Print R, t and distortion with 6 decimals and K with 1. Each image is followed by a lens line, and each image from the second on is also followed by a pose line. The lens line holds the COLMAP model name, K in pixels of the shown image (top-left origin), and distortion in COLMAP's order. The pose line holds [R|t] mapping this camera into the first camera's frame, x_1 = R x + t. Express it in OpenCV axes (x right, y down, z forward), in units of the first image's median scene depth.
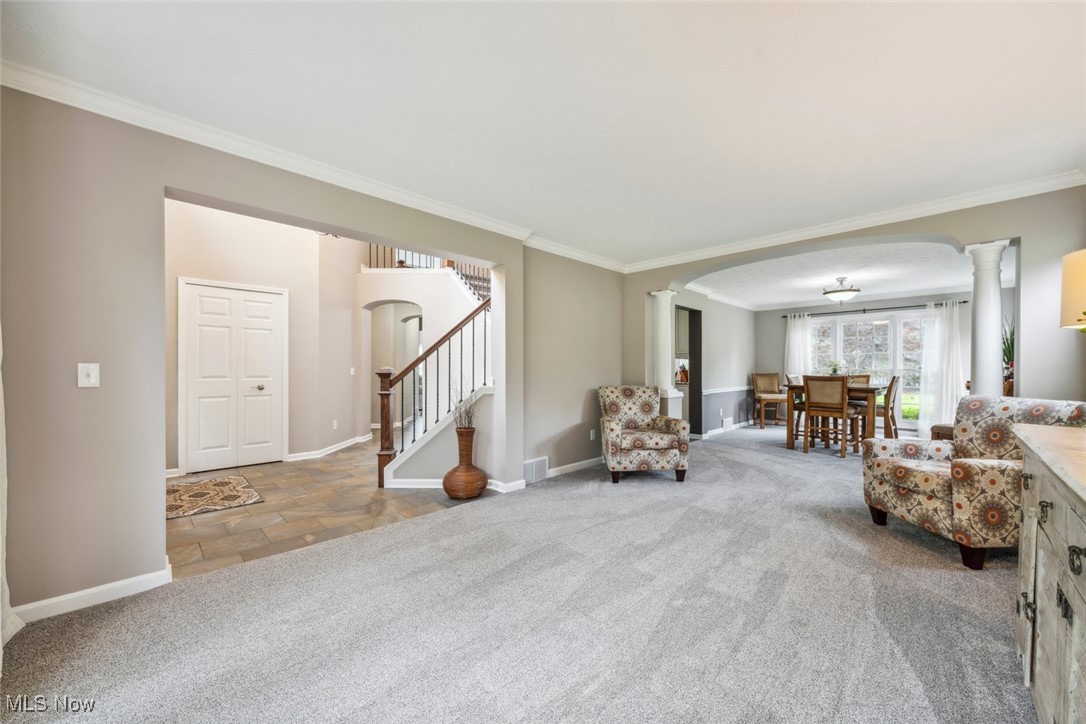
lens RADIAL K [[409.1, 0, 546.3], [0, 409.1, 371.2], [0, 0, 1]] dist [-0.002928, -0.000086]
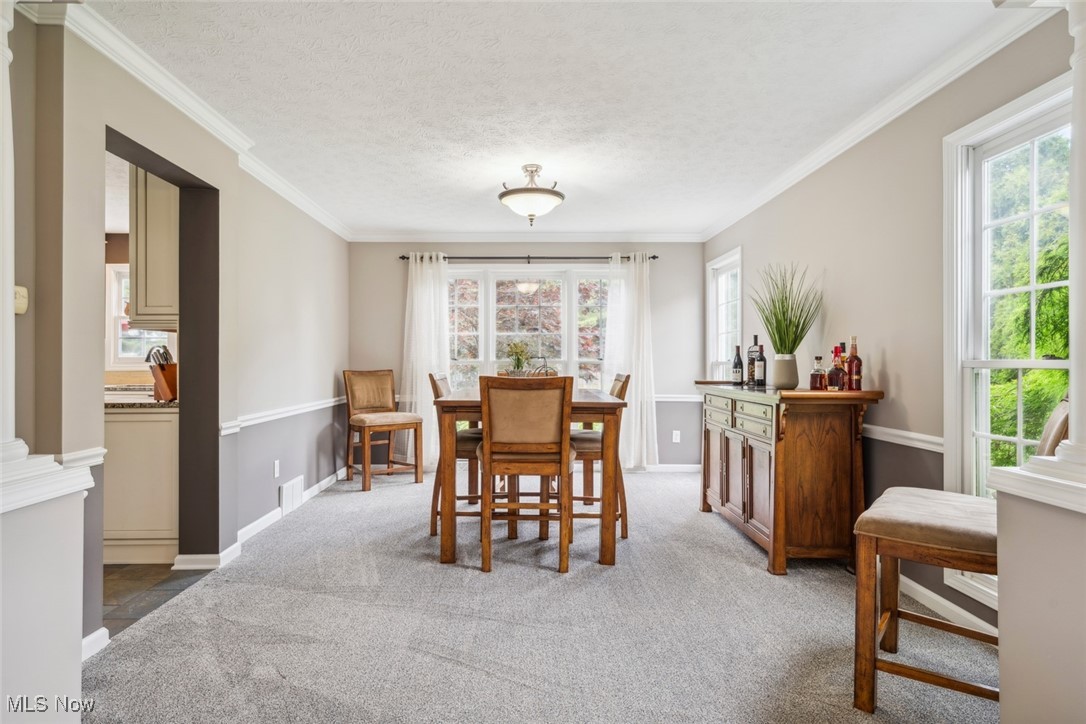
lens RADIAL K [[590.7, 0, 526.4], [0, 590.7, 359.3], [0, 0, 1]] dist [0.003080, 0.001631]
pose [[0.700549, 0.003884, 0.713593, 0.243709], [0.003417, 0.999955, -0.008798, -0.000877], [-0.713596, 0.008602, 0.700505, 0.550850]]
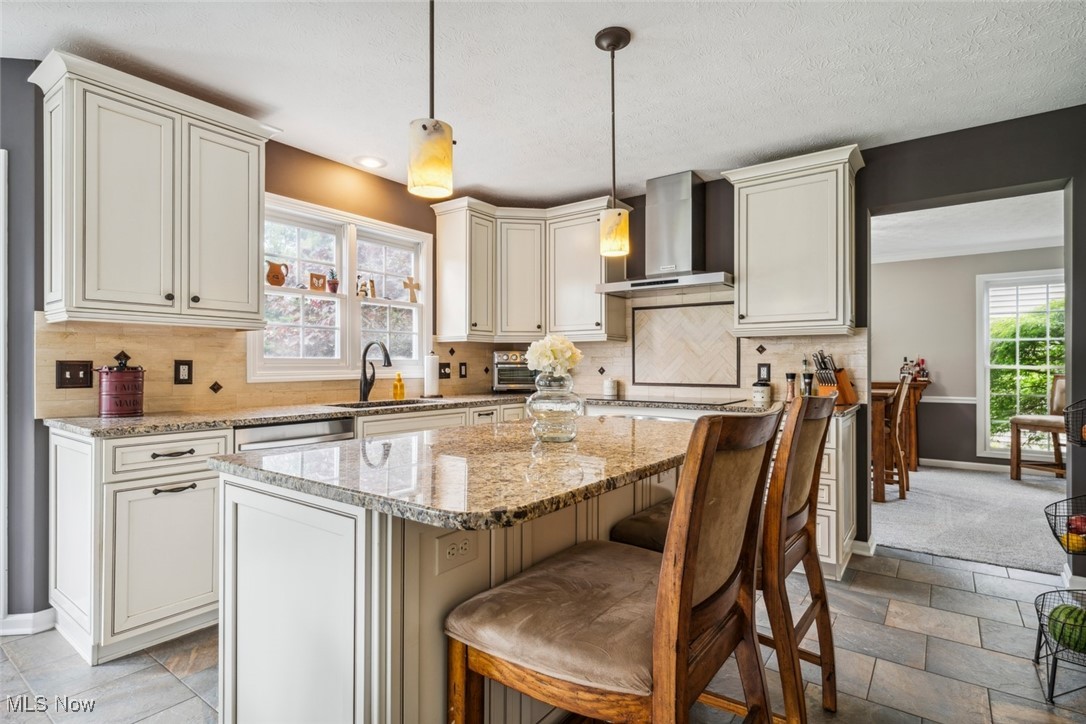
lens RADIAL K [[554.2, 0, 544.3], [0, 554.2, 361.8], [0, 0, 1]] dist [0.003278, -0.000216]
pose [[-0.155068, 0.010137, 0.987852, -0.121789], [0.007584, 0.999930, -0.009070, -0.007042], [-0.987875, 0.006085, -0.155134, 1.630121]]
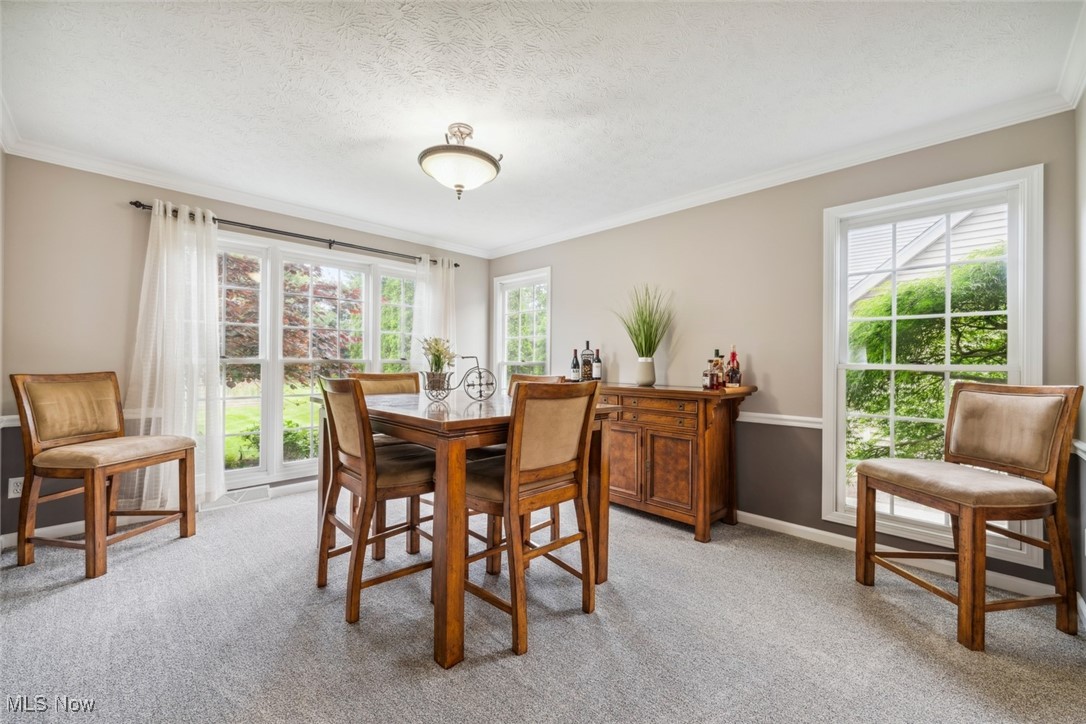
lens RADIAL K [[434.4, 0, 545.7], [0, 434.4, 360.6], [0, 0, 1]] dist [-0.003796, 0.000721]
pose [[-0.008811, 0.006052, 0.999943, 0.318800], [-0.002055, 0.999979, -0.006070, -0.003118], [-0.999959, -0.002108, -0.008798, 0.958888]]
